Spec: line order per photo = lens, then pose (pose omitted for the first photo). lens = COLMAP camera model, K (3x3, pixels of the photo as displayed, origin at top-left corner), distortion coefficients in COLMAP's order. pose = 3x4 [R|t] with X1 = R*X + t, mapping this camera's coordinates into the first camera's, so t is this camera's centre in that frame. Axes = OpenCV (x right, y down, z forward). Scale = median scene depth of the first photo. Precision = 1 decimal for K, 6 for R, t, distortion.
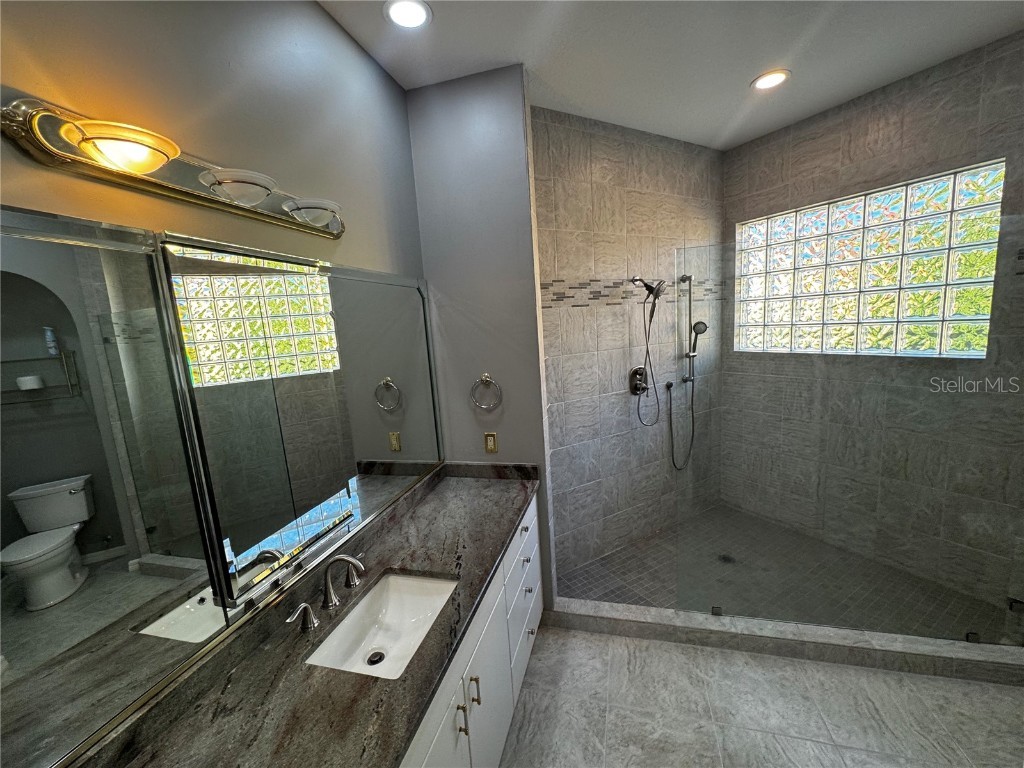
lens RADIAL K [[410.1, 0, 512.9], [0, 410.1, 384.7], [0, 0, 1]] dist [-0.003846, 0.000521]
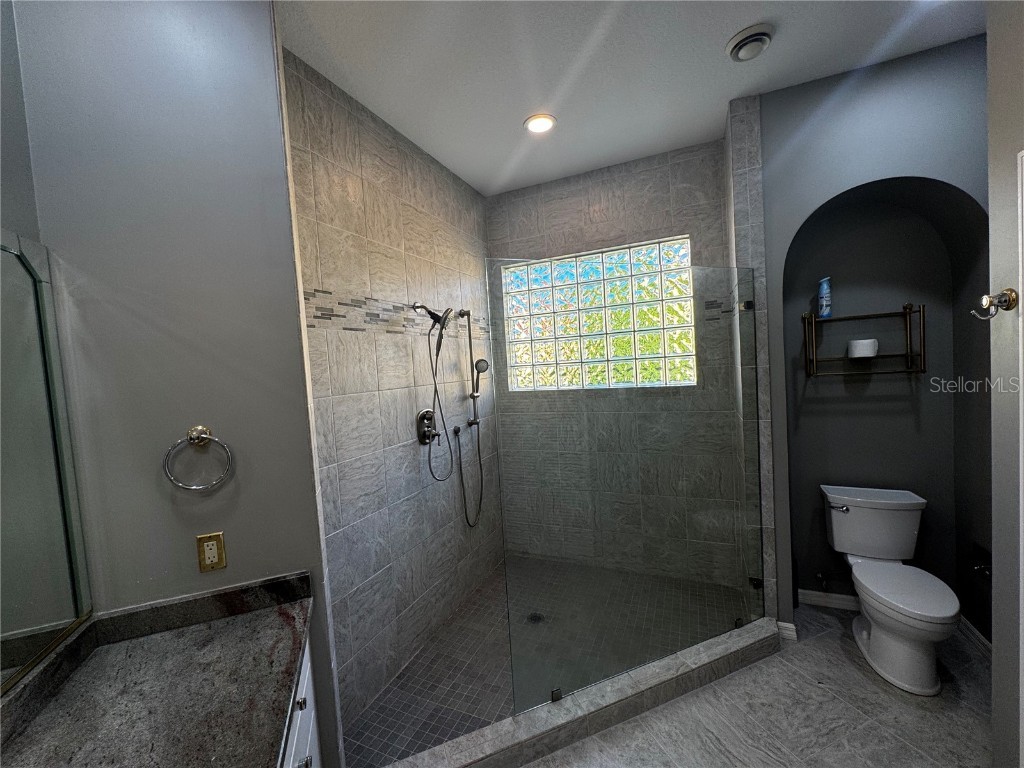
lens RADIAL K [[410.1, 0, 512.9], [0, 410.1, 384.7], [0, 0, 1]] dist [-0.003846, 0.000521]
pose [[0.811580, -0.013889, 0.584076, -0.034941], [0.097368, 0.988952, -0.111777, 0.016141], [-0.576070, 0.147586, 0.803966, 0.237138]]
